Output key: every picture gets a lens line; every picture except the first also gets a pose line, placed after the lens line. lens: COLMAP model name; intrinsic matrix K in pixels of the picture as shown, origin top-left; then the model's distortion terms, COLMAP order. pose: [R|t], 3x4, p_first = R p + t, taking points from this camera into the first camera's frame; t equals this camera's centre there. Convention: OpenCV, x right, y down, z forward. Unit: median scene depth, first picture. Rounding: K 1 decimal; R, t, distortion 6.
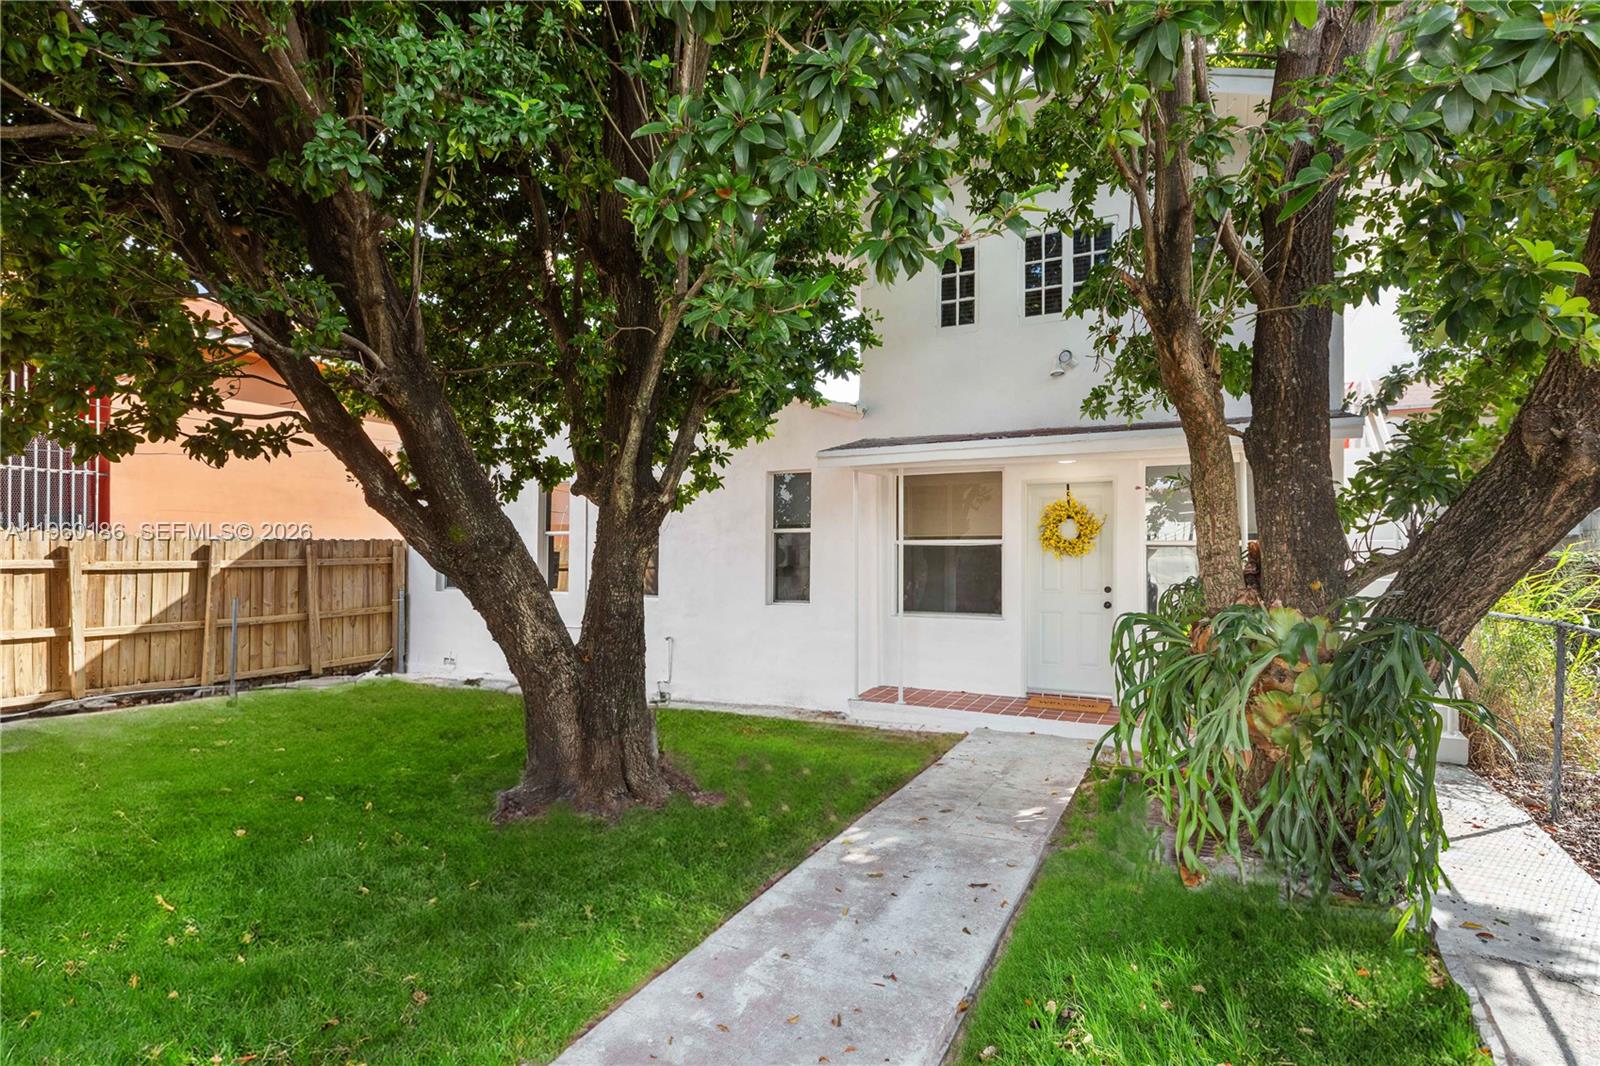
lens RADIAL K [[780.8, 0, 800.0], [0, 780.8, 533.0], [0, 0, 1]] dist [-0.001994, 0.000509]
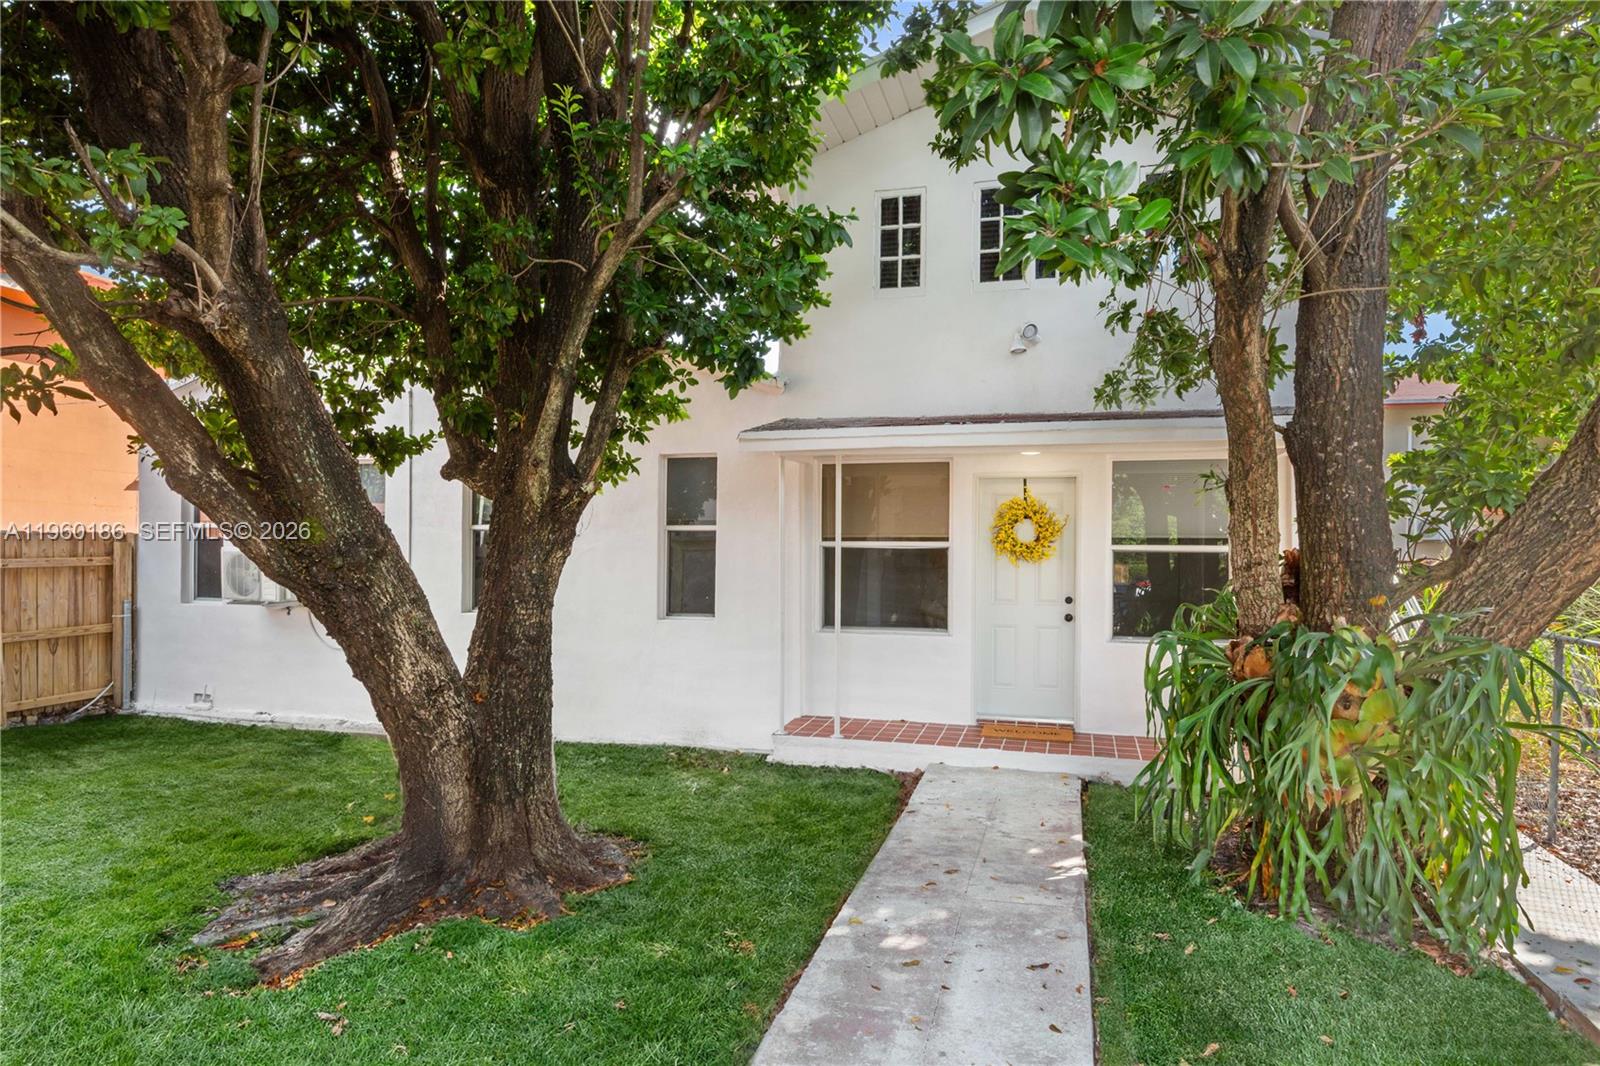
lens RADIAL K [[910.4, 0, 799.8], [0, 910.4, 541.7], [0, 0, 1]] dist [0.007152, -0.000248]
pose [[0.978889, 0.008557, 0.204213, -0.153003], [-0.011610, 0.999838, 0.013759, -0.005250], [-0.204063, -0.015839, 0.978830, 0.080516]]
